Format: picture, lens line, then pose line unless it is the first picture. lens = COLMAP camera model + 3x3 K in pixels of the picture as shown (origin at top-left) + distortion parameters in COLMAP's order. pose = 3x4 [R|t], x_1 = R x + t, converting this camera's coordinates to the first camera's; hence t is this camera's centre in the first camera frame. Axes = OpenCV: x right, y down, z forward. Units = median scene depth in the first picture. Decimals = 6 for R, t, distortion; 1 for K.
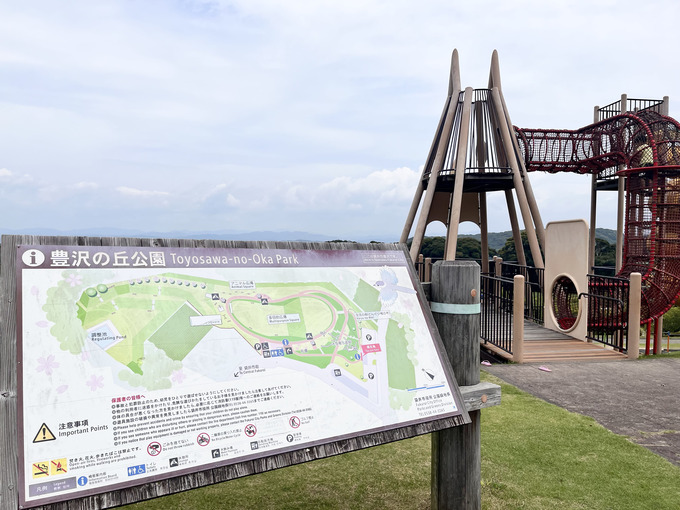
lens RADIAL K [[514.9, 0, 340.0], [0, 514.9, 255.1], [0, 0, 1]] dist [-0.002017, -0.008605]
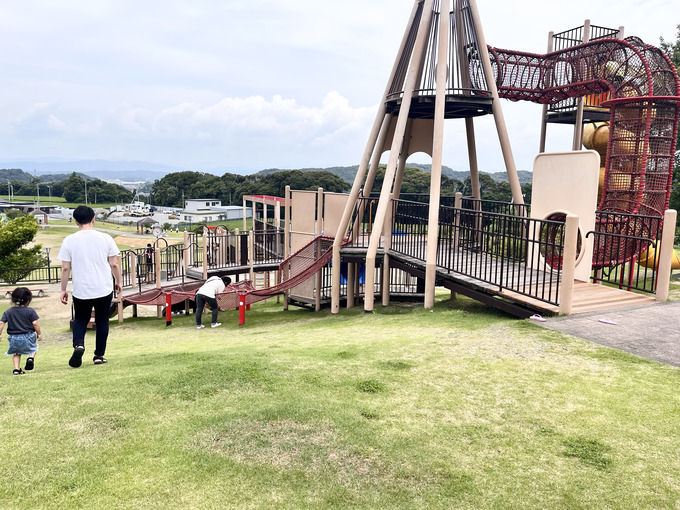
lens RADIAL K [[504.8, 0, 340.3], [0, 504.8, 238.2], [0, 0, 1]] dist [0.019190, 0.006581]
pose [[0.953772, -0.023899, 0.299579, -0.175578], [-0.006548, 0.994944, 0.100220, -0.001873], [-0.300459, -0.097549, 0.948793, 0.201959]]
